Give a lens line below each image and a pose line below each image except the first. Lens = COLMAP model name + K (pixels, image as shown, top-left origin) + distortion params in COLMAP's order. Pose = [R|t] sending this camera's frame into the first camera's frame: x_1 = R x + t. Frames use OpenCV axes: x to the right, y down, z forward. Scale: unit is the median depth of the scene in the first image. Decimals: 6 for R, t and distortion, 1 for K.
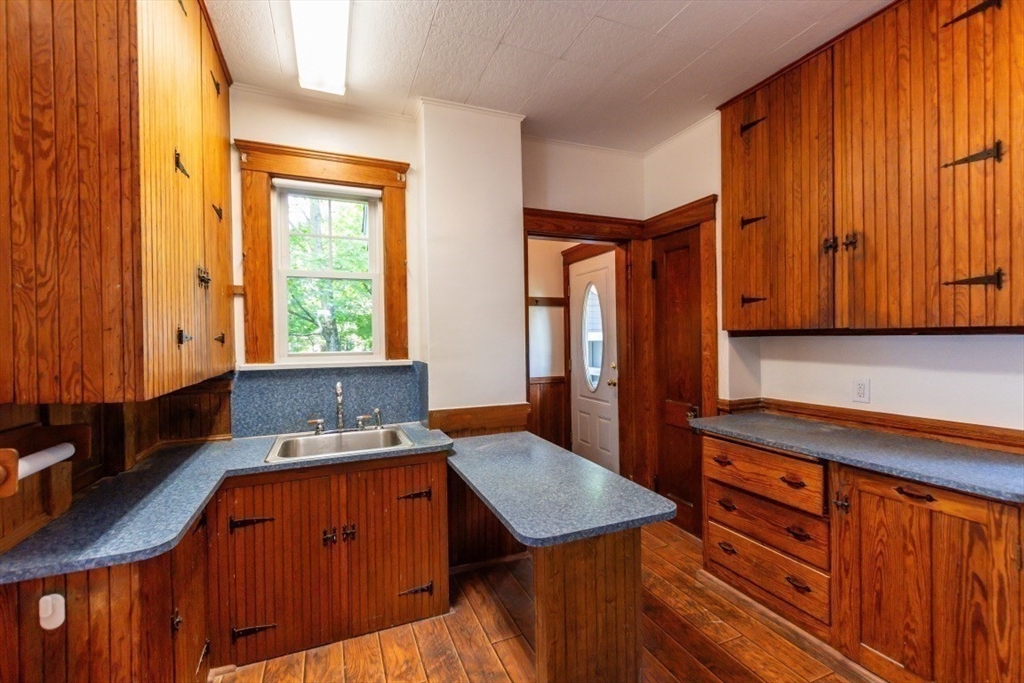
lens RADIAL K [[445.6, 0, 517.2], [0, 445.6, 341.2], [0, 0, 1]] dist [-0.000299, -0.000534]
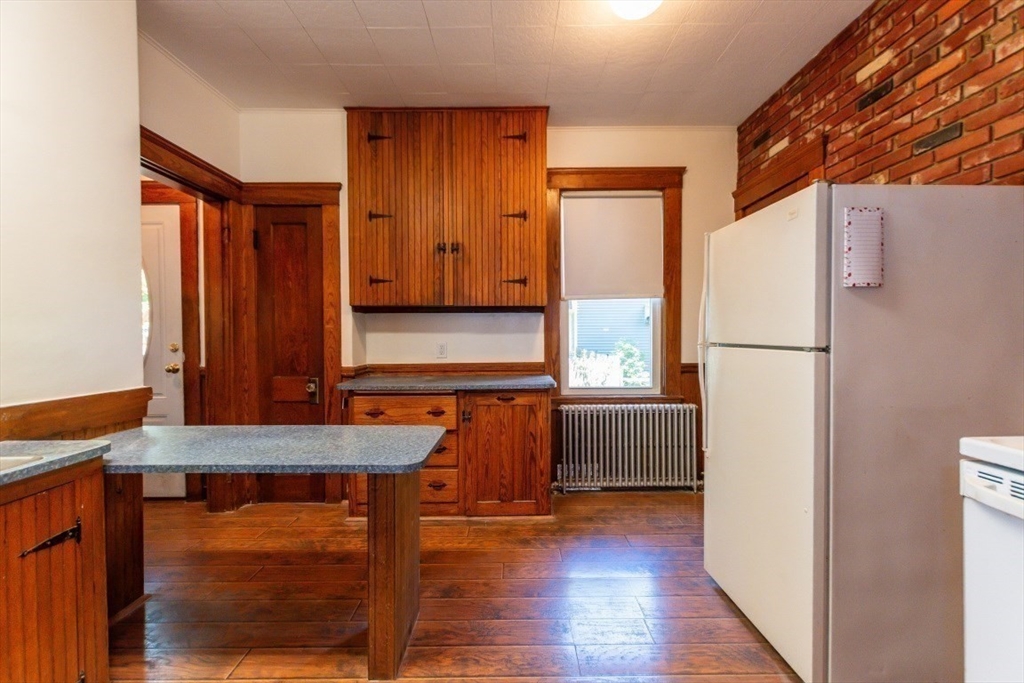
lens RADIAL K [[445.6, 0, 517.2], [0, 445.6, 341.2], [0, 0, 1]] dist [-0.000299, -0.000534]
pose [[0.379328, -0.001111, 0.925262, -0.510857], [0.008002, 0.999966, -0.002080, 0.087081], [-0.925228, 0.008193, 0.379323, 0.207989]]
